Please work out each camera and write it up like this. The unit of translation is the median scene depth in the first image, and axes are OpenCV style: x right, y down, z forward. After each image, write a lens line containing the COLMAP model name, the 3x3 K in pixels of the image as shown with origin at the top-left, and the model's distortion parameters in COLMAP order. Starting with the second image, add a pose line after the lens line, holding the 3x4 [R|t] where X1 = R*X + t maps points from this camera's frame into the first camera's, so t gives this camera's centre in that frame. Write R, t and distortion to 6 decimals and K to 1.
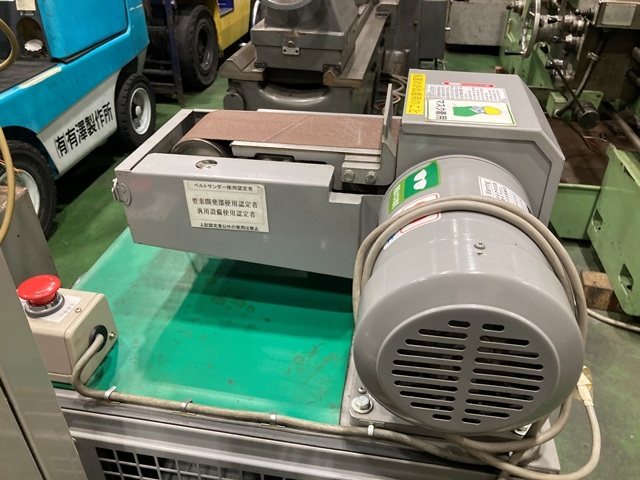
lens RADIAL K [[527.7, 0, 324.2], [0, 527.7, 237.9], [0, 0, 1]] dist [0.005324, 0.014102]
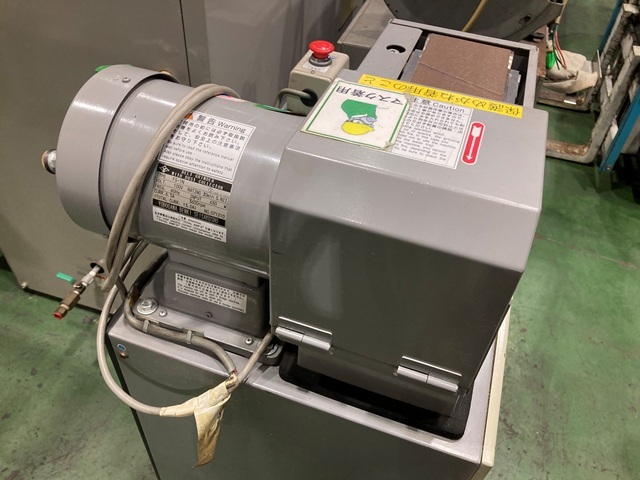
lens RADIAL K [[527.7, 0, 324.2], [0, 527.7, 237.9], [0, 0, 1]] dist [0.005324, 0.014102]
pose [[-0.167159, 0.678710, -0.715130, 0.263734], [-0.591520, 0.511251, 0.623480, -0.164410], [0.788773, 0.527234, 0.316010, 0.226723]]
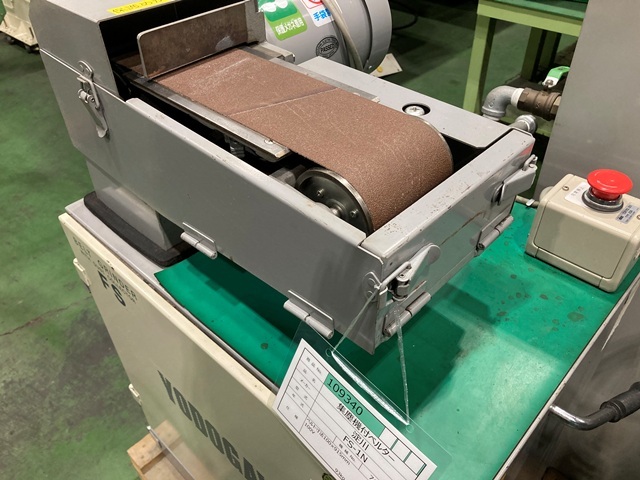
lens RADIAL K [[527.7, 0, 324.2], [0, 527.7, 237.9], [0, 0, 1]] dist [0.005324, 0.014102]
pose [[-0.830951, -0.345726, 0.435883, -0.158252], [0.313502, 0.356264, 0.880223, -0.245618], [-0.459605, 0.868072, -0.187652, 0.420980]]
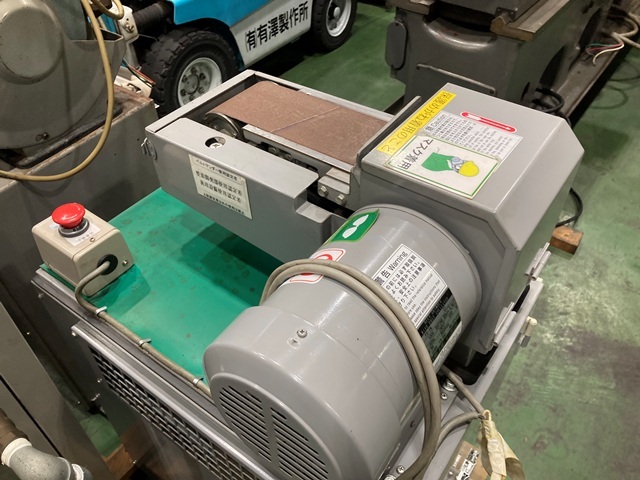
lens RADIAL K [[527.7, 0, 324.2], [0, 527.7, 237.9], [0, 0, 1]] dist [0.005324, 0.014102]
pose [[0.895771, 0.300347, -0.327698, 0.118257], [-0.234876, 0.945692, 0.224719, -0.076269], [0.377396, -0.124329, 0.917668, 0.022387]]
